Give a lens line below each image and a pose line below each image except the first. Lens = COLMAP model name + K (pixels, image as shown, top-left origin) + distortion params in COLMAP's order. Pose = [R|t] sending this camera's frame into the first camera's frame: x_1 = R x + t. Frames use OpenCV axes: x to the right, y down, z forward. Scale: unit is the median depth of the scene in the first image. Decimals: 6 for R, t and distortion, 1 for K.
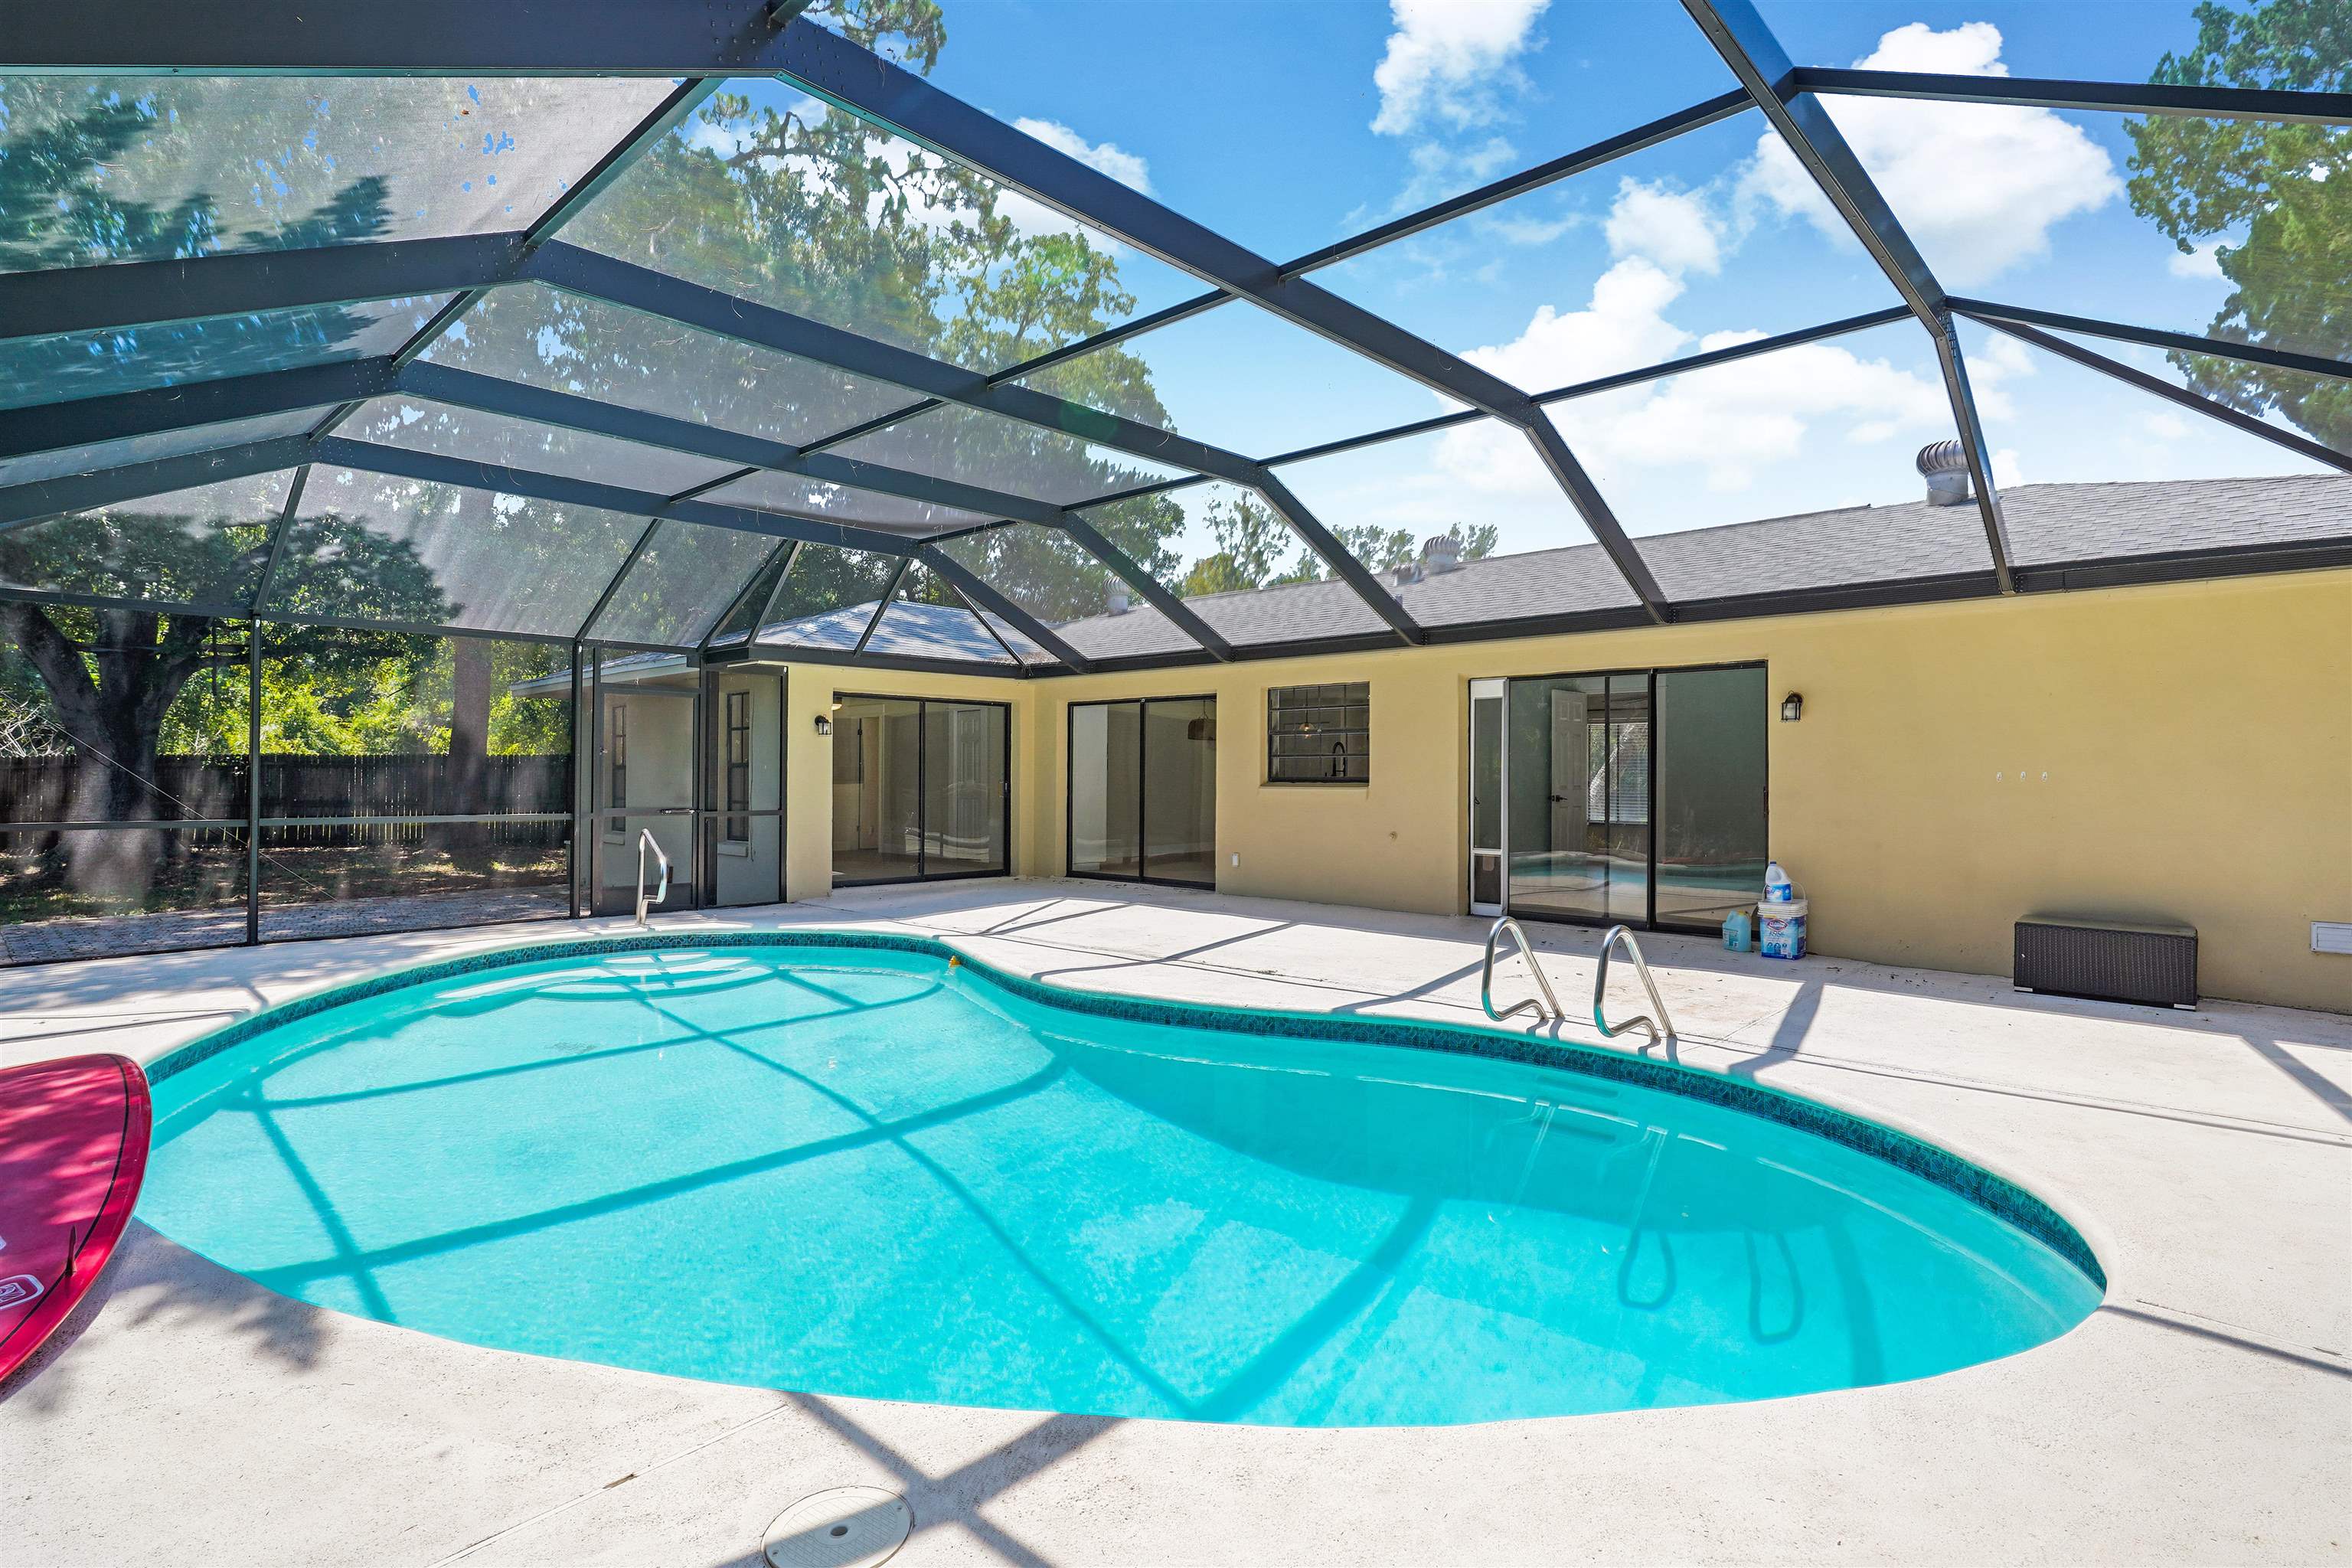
lens RADIAL K [[1139.0, 0, 1172.1], [0, 1139.0, 787.4], [0, 0, 1]] dist [-0.003795, -0.000208]
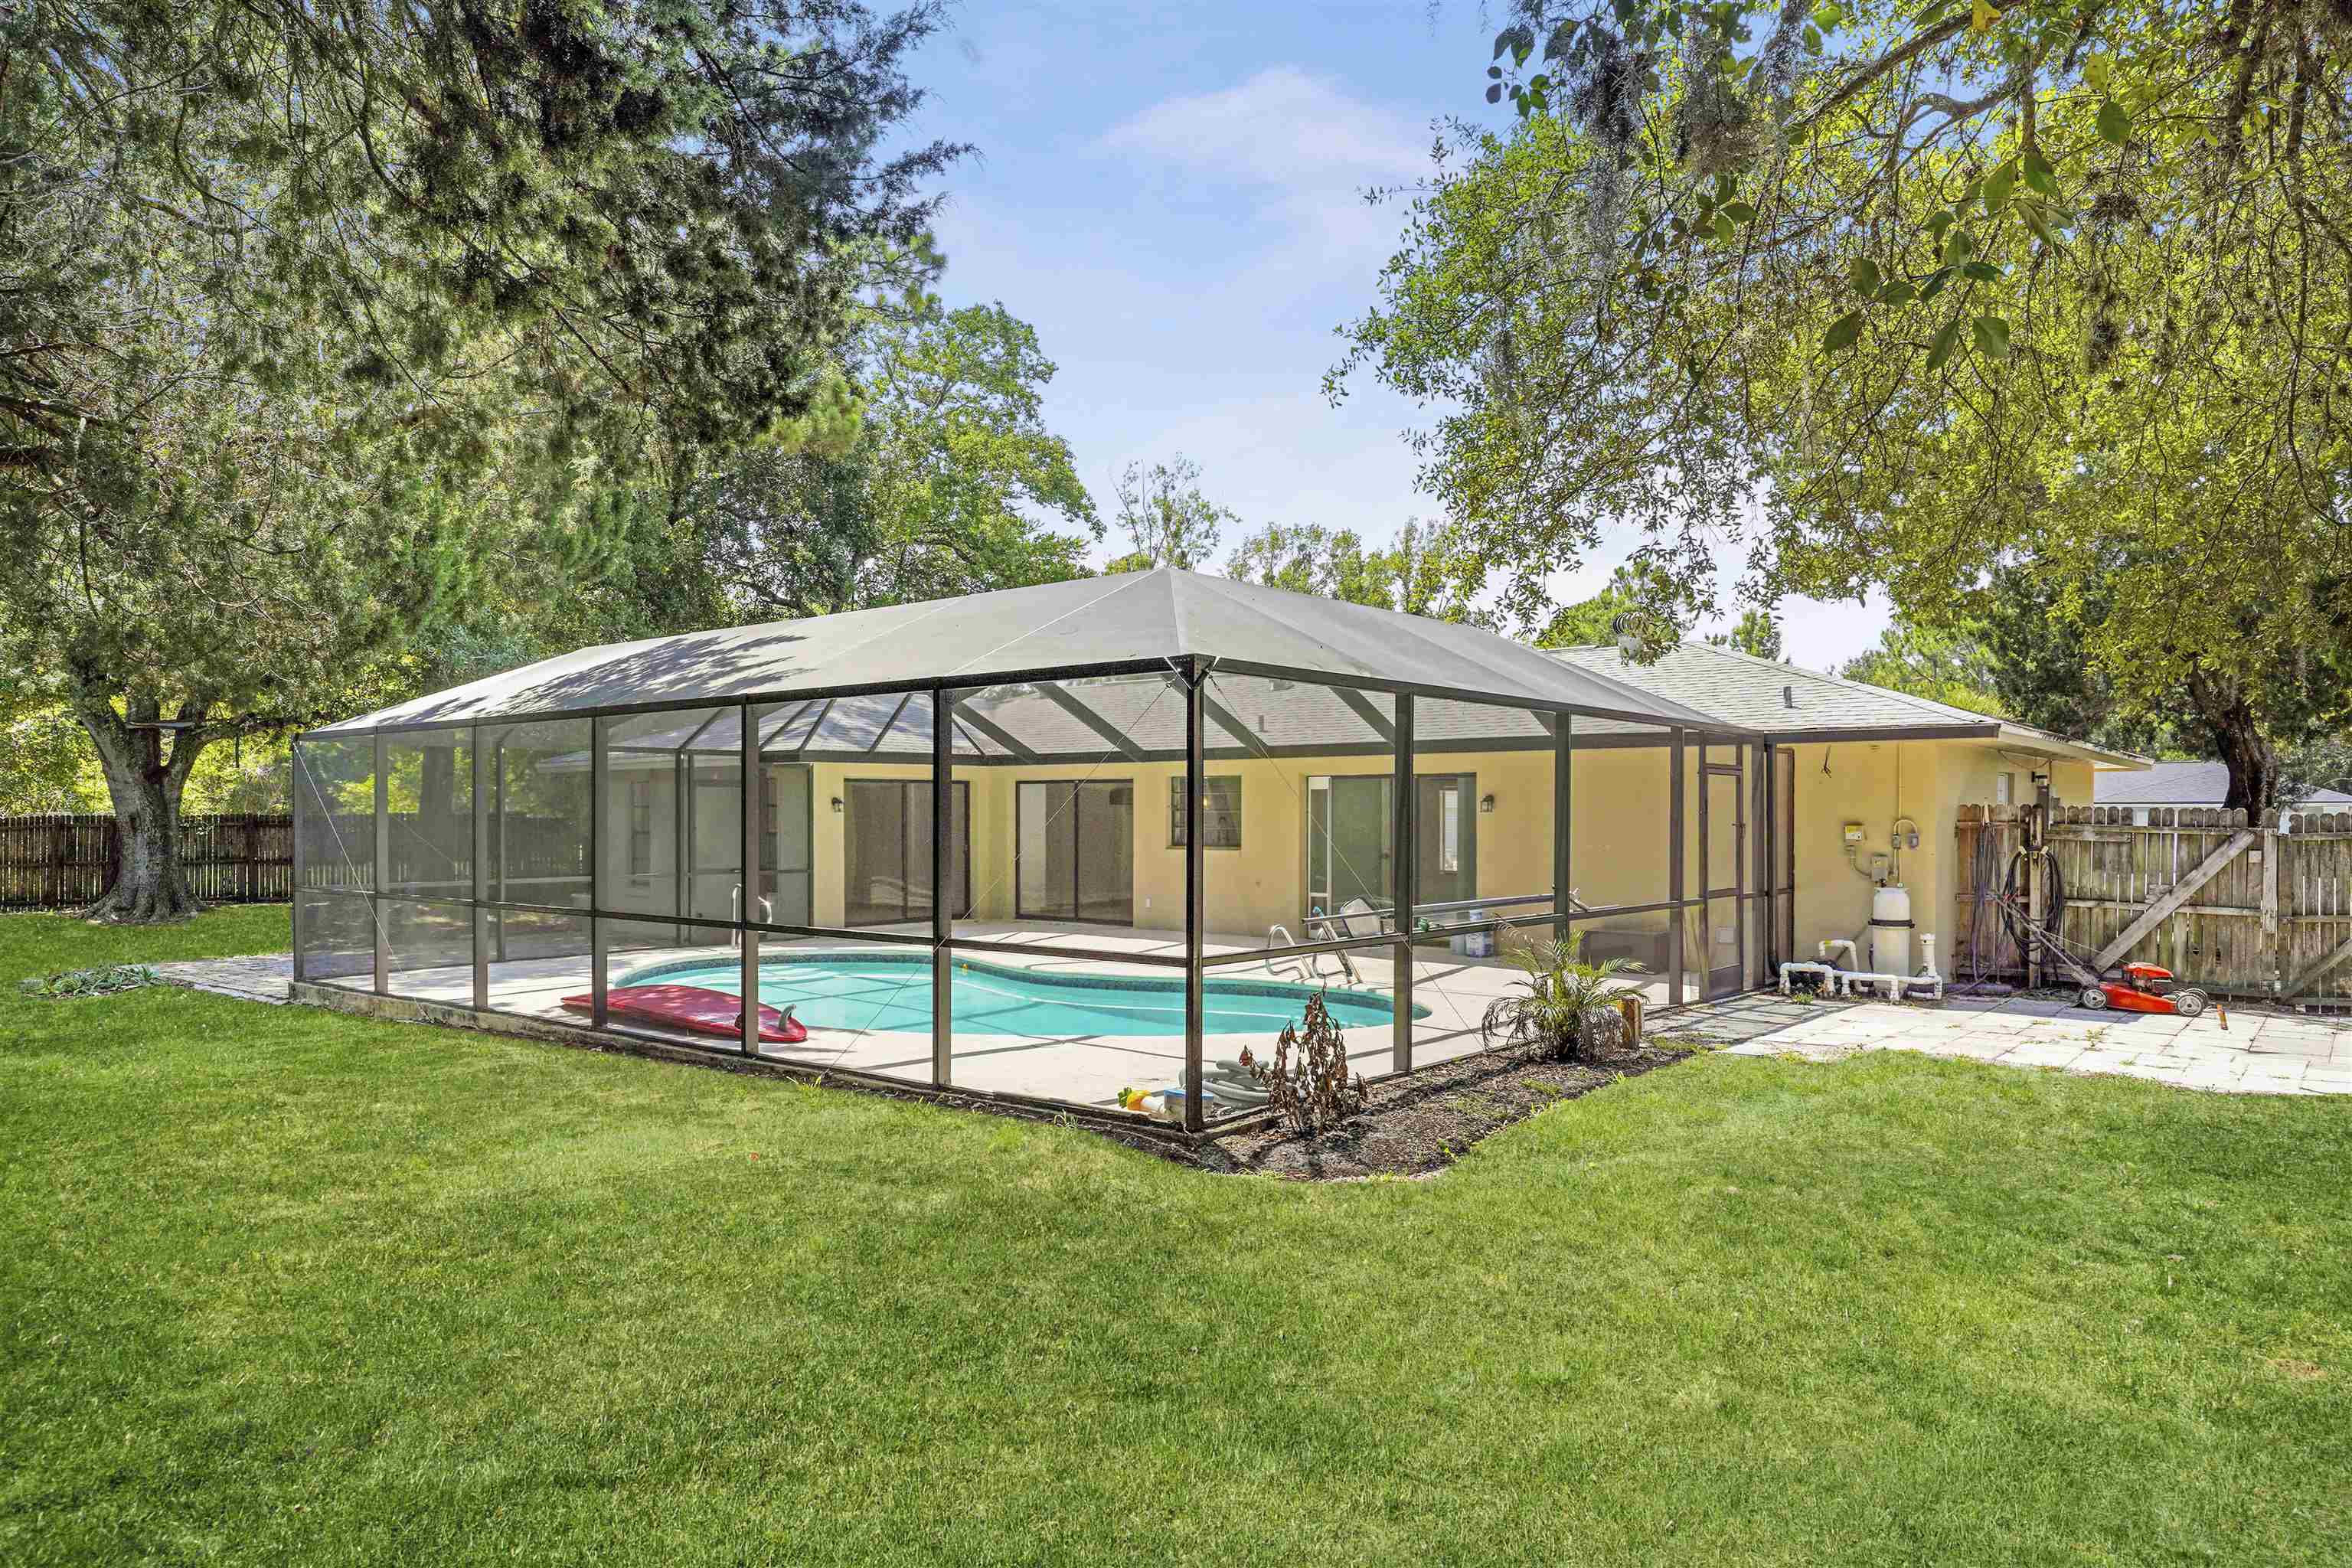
lens RADIAL K [[1501.7, 0, 1172.2], [0, 1501.7, 790.6], [0, 0, 1]] dist [-0.007979, -0.000718]
pose [[0.997938, -0.003973, 0.064063, -0.015810], [0.005296, 0.999776, -0.020492, -0.018493], [-0.063967, 0.020789, 0.997735, -0.428378]]
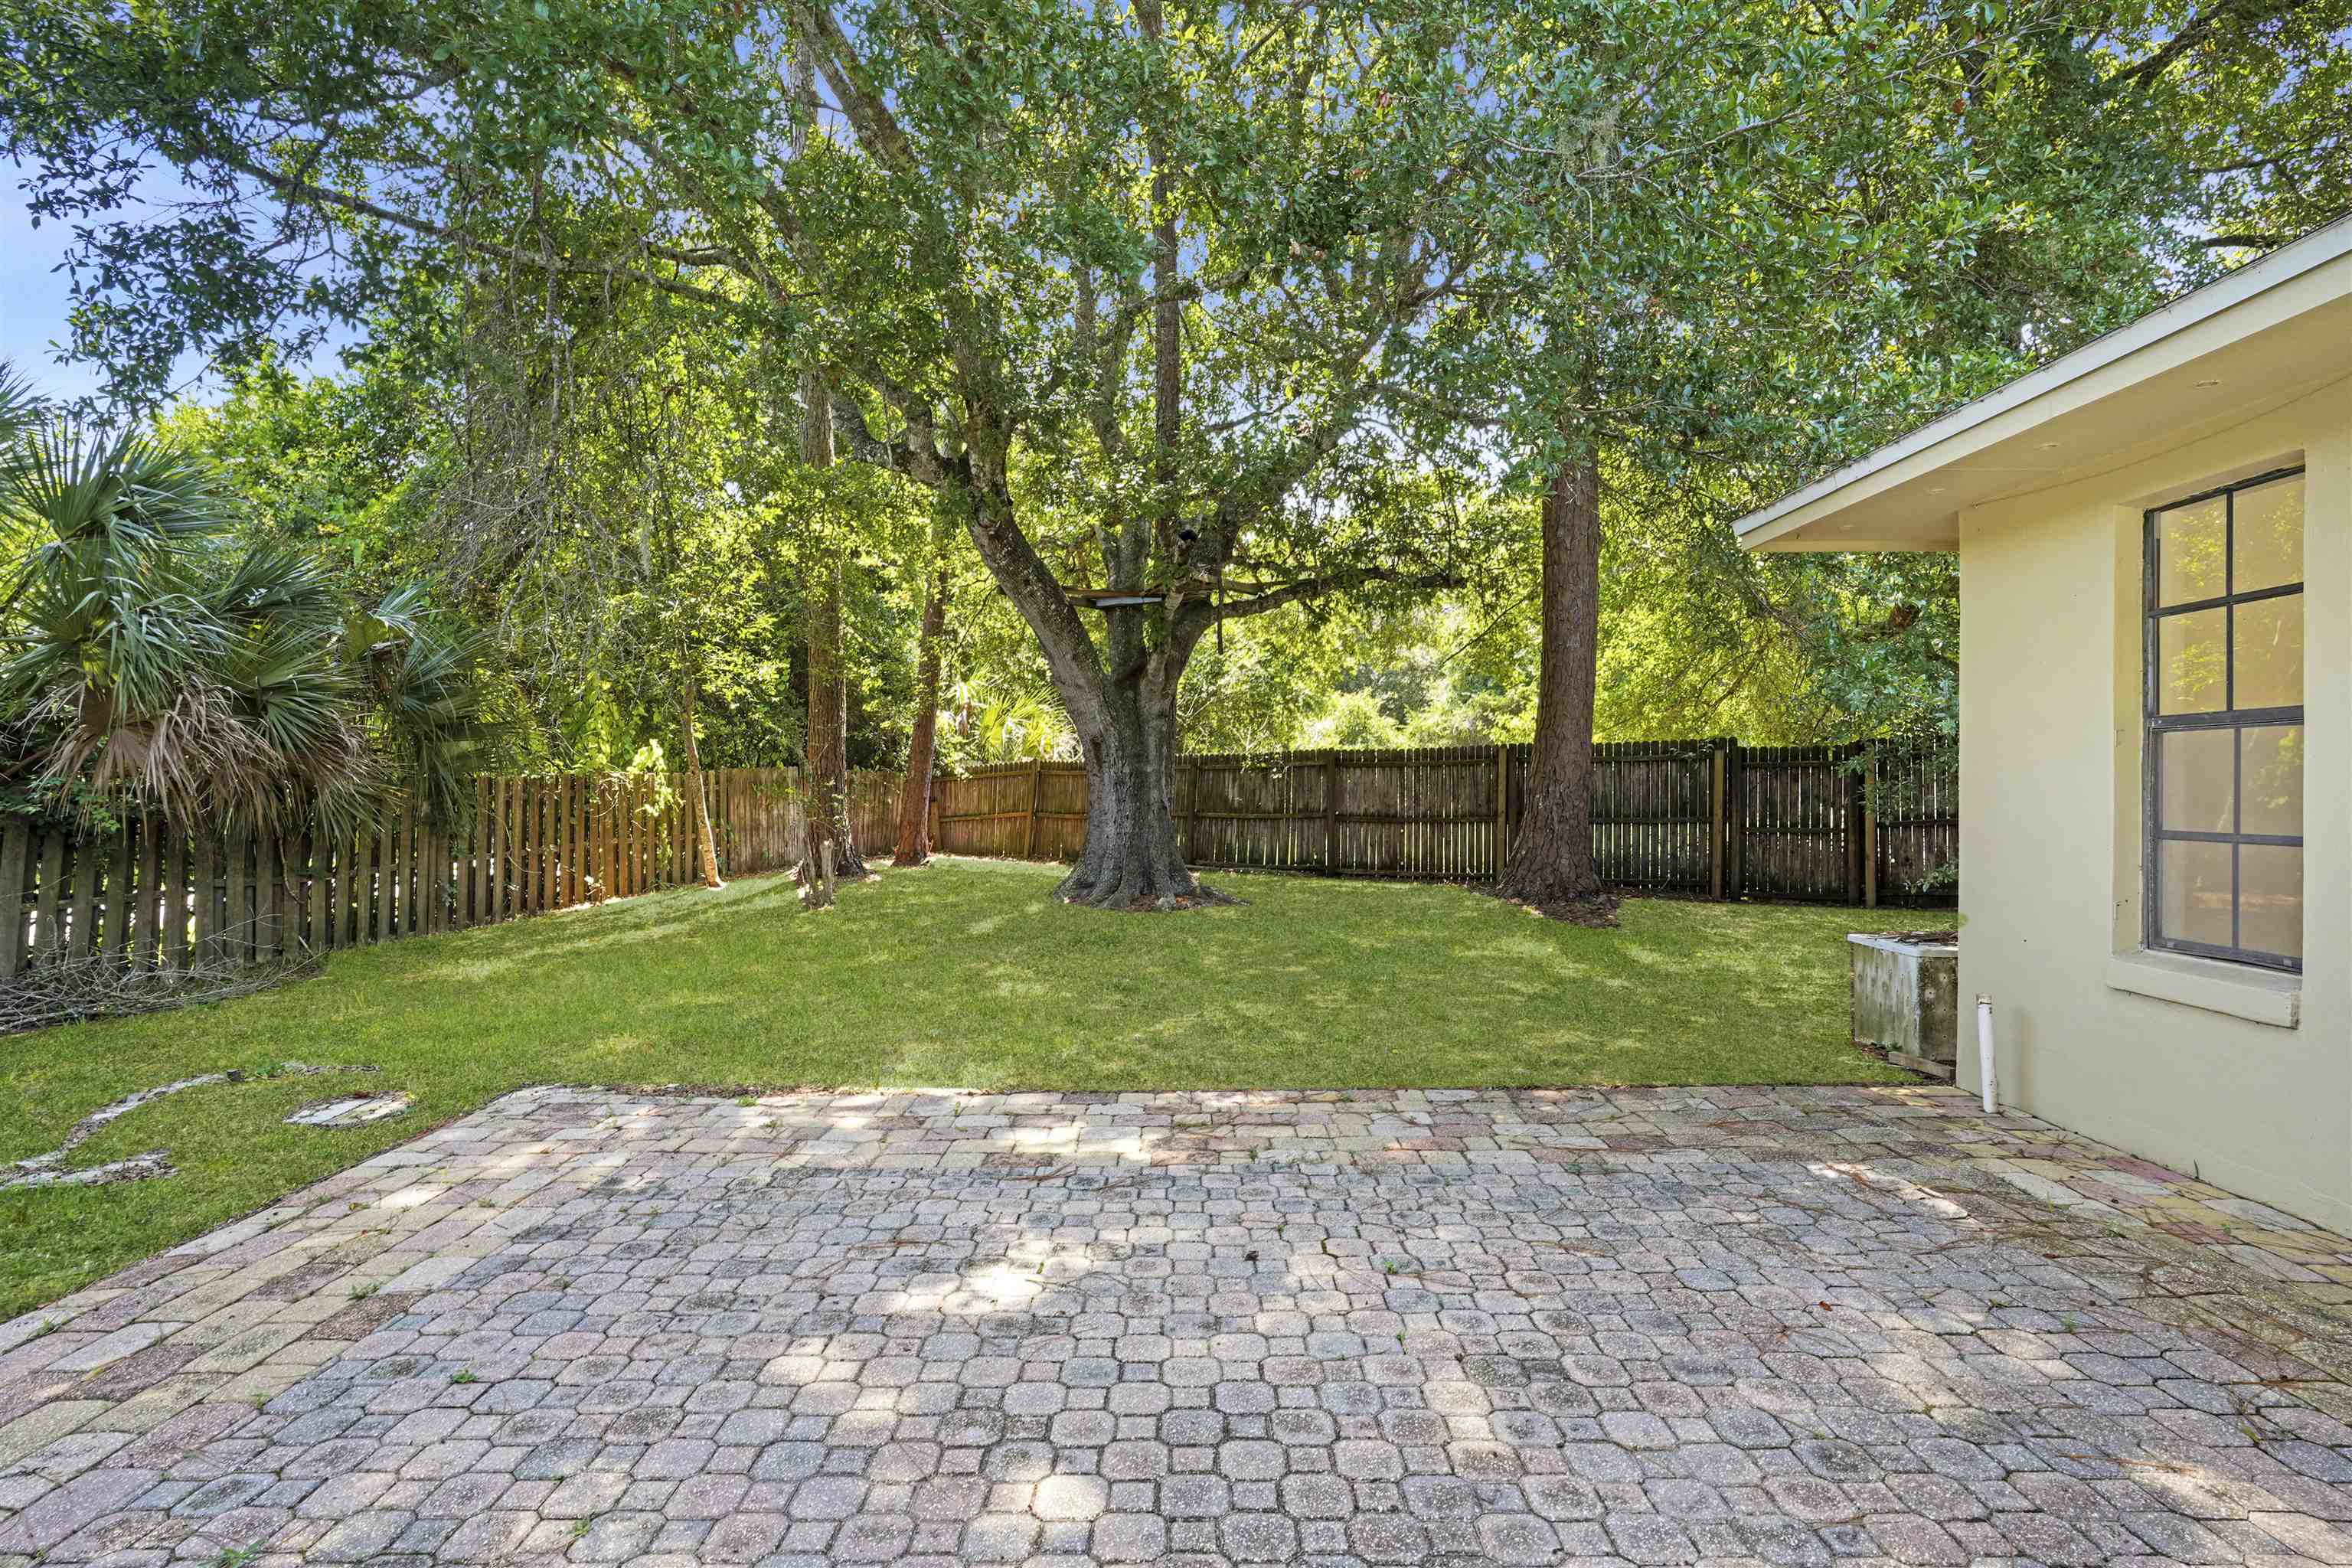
lens RADIAL K [[1139.0, 0, 1179.9], [0, 1139.0, 787.1], [0, 0, 1]] dist [-0.003795, -0.000208]
pose [[0.675465, -0.010164, -0.737322, -0.311155], [0.003529, 0.999938, -0.010552, 0.002761], [0.737383, 0.004525, 0.675459, 0.450278]]
